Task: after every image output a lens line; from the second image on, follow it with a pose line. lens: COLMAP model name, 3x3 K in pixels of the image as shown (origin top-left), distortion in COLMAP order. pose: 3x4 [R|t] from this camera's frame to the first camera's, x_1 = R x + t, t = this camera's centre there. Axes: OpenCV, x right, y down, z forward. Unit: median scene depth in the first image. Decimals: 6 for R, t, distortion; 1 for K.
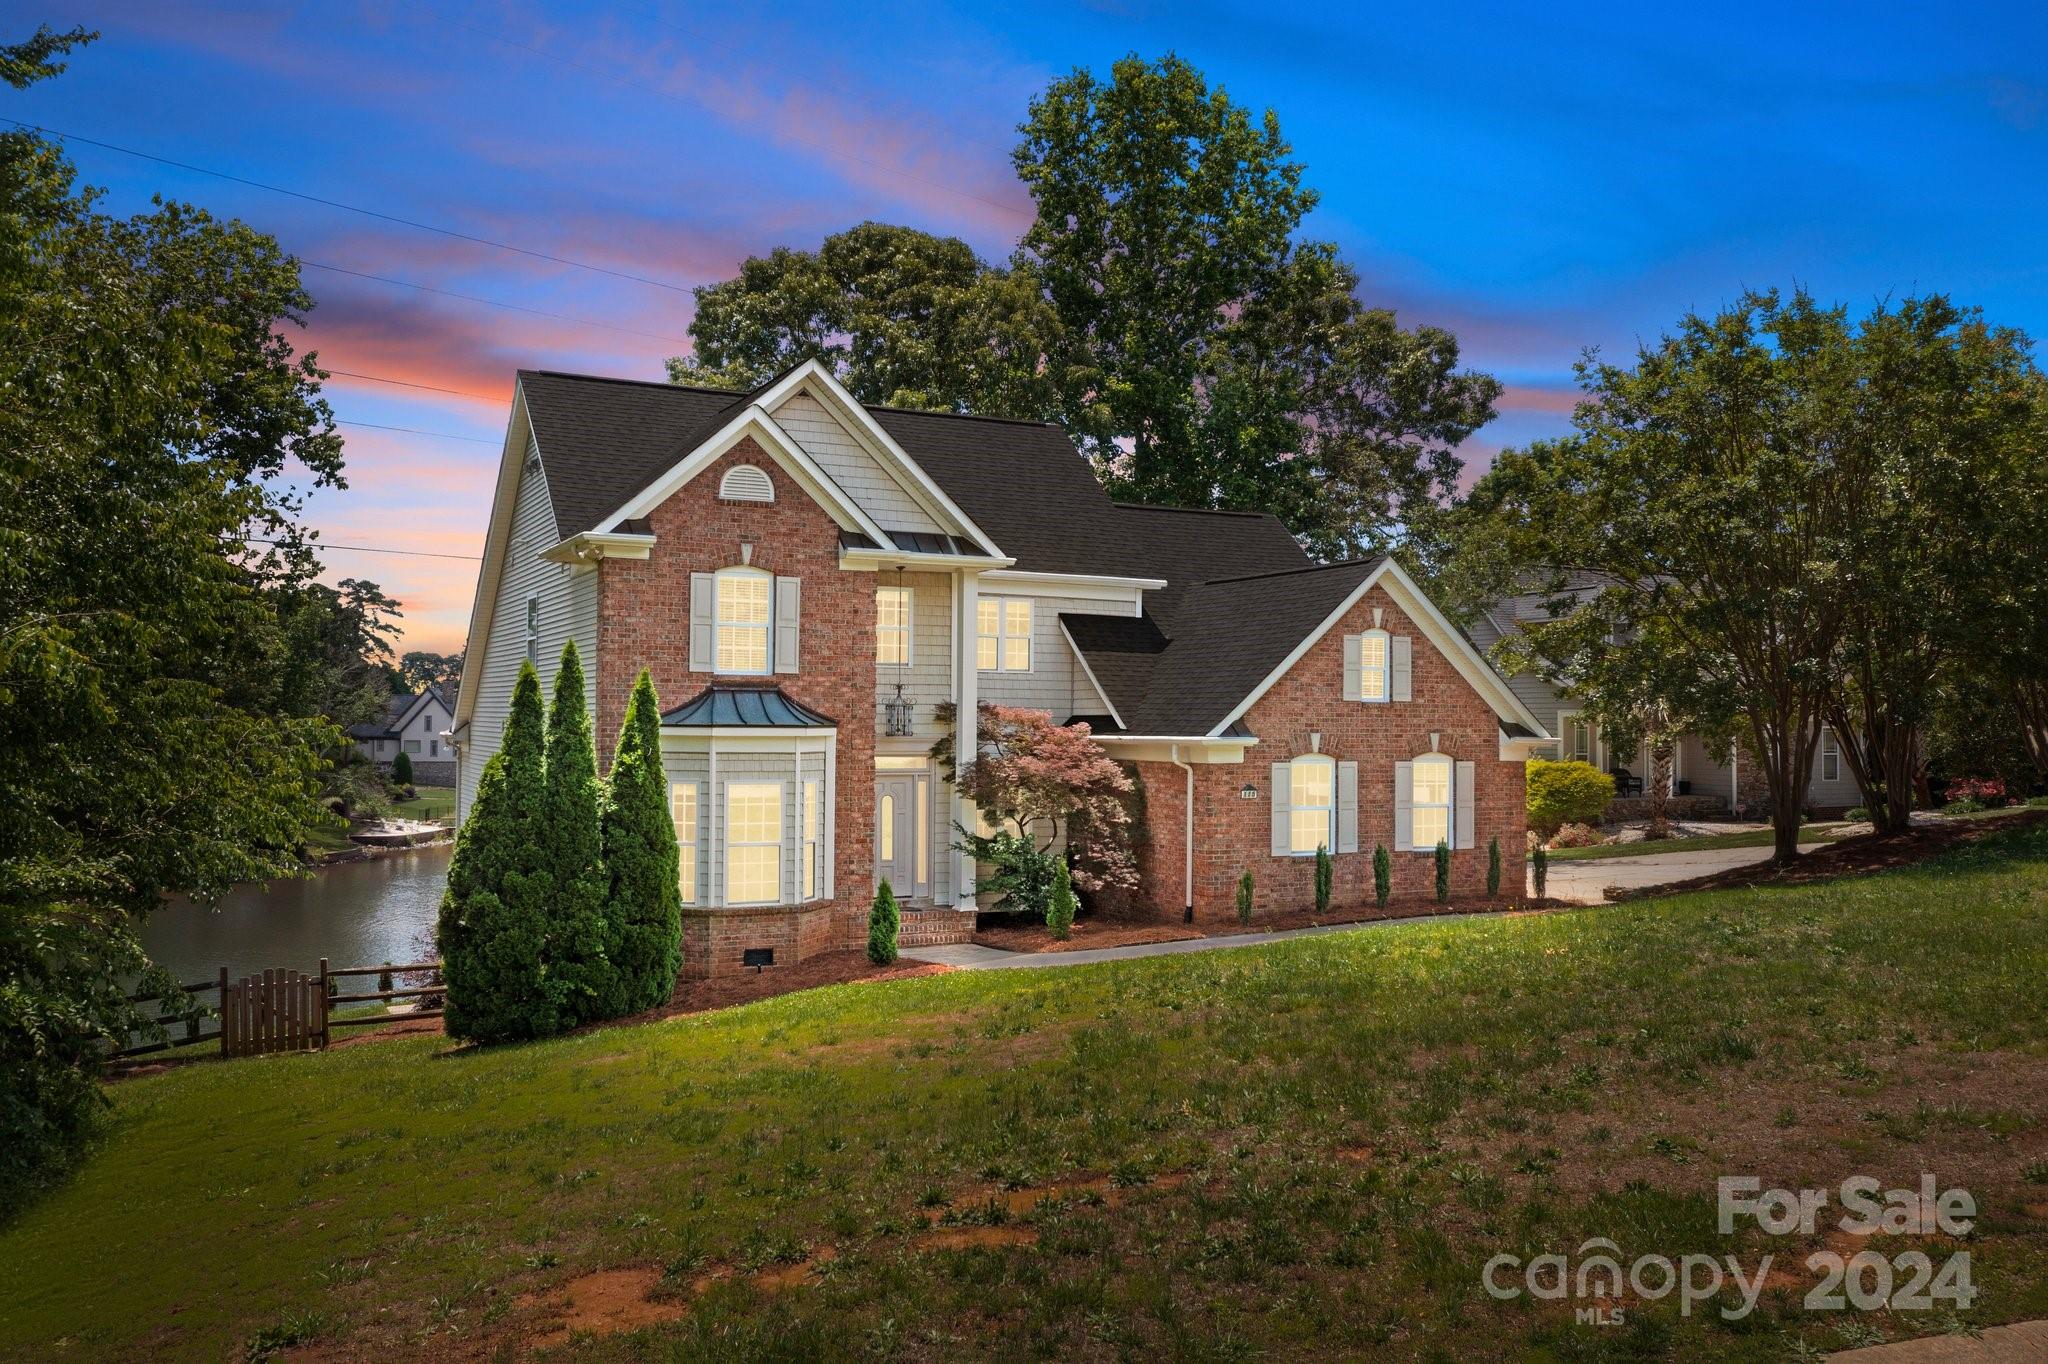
lens RADIAL K [[1632.2, 0, 1020.5], [0, 1632.2, 662.7], [0, 0, 1]] dist [-0.002058, 0.008219]
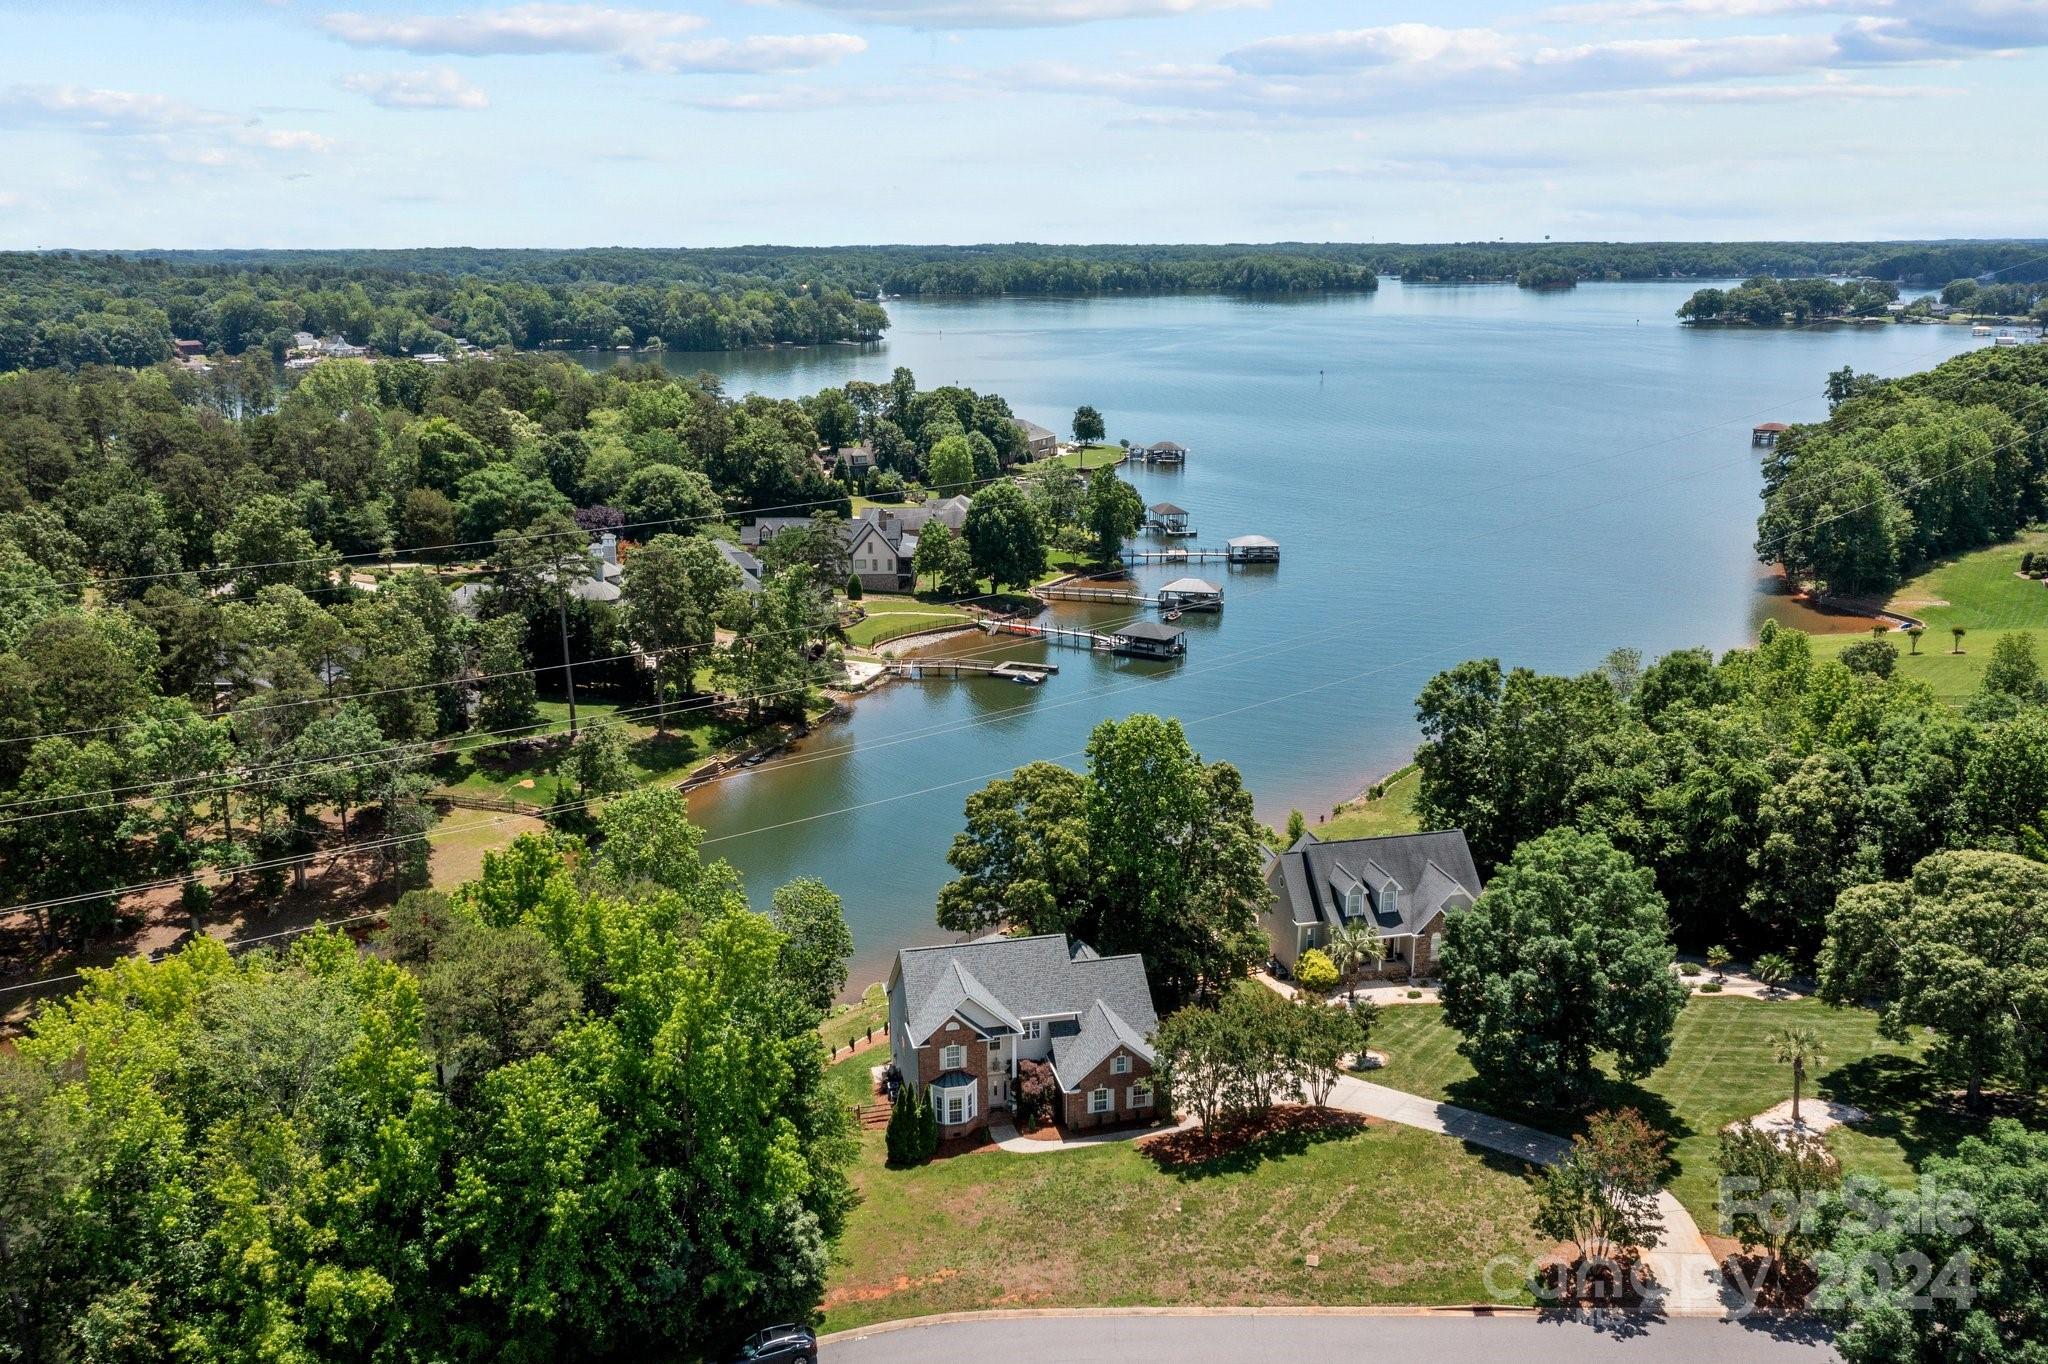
lens RADIAL K [[1605.0, 0, 1030.7], [0, 1605.0, 684.1], [0, 0, 1]] dist [0.001889, -0.000567]
pose [[0.970448, 0.053045, -0.235409, 0.901141], [0.017776, 0.957176, 0.288961, -2.042484], [0.240656, -0.284606, 0.927946, -2.379542]]
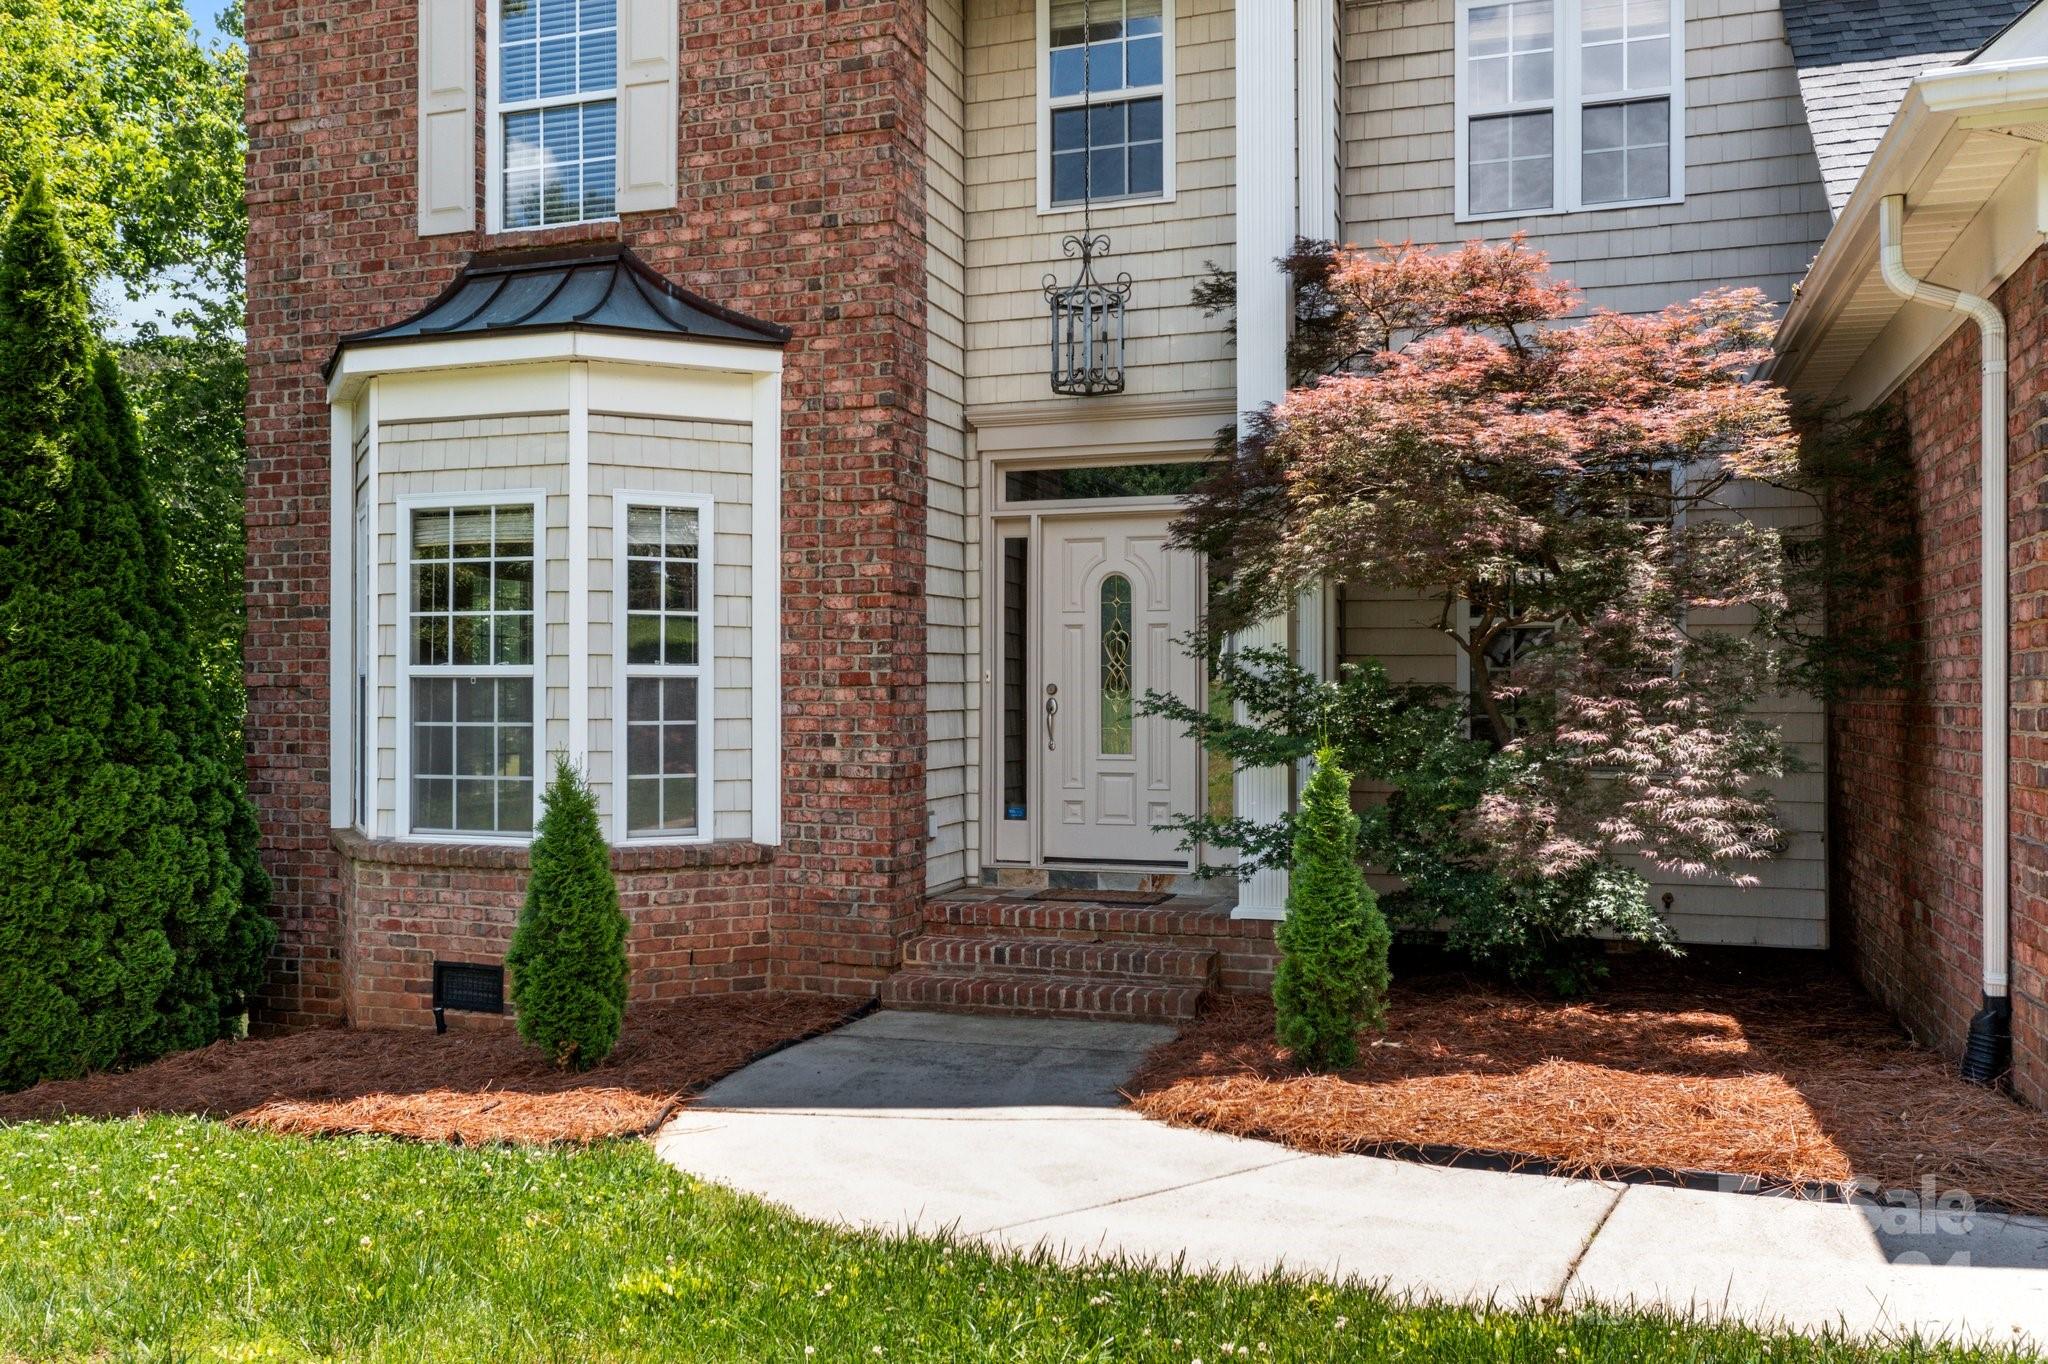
lens RADIAL K [[1605.0, 0, 1030.7], [0, 1605.0, 684.1], [0, 0, 1]] dist [0.001889, -0.000567]
pose [[0.698079, -0.011256, -0.715932, 0.167038], [0.033261, 0.999307, 0.016721, 0.106852], [0.715248, -0.035486, 0.697969, 0.801320]]
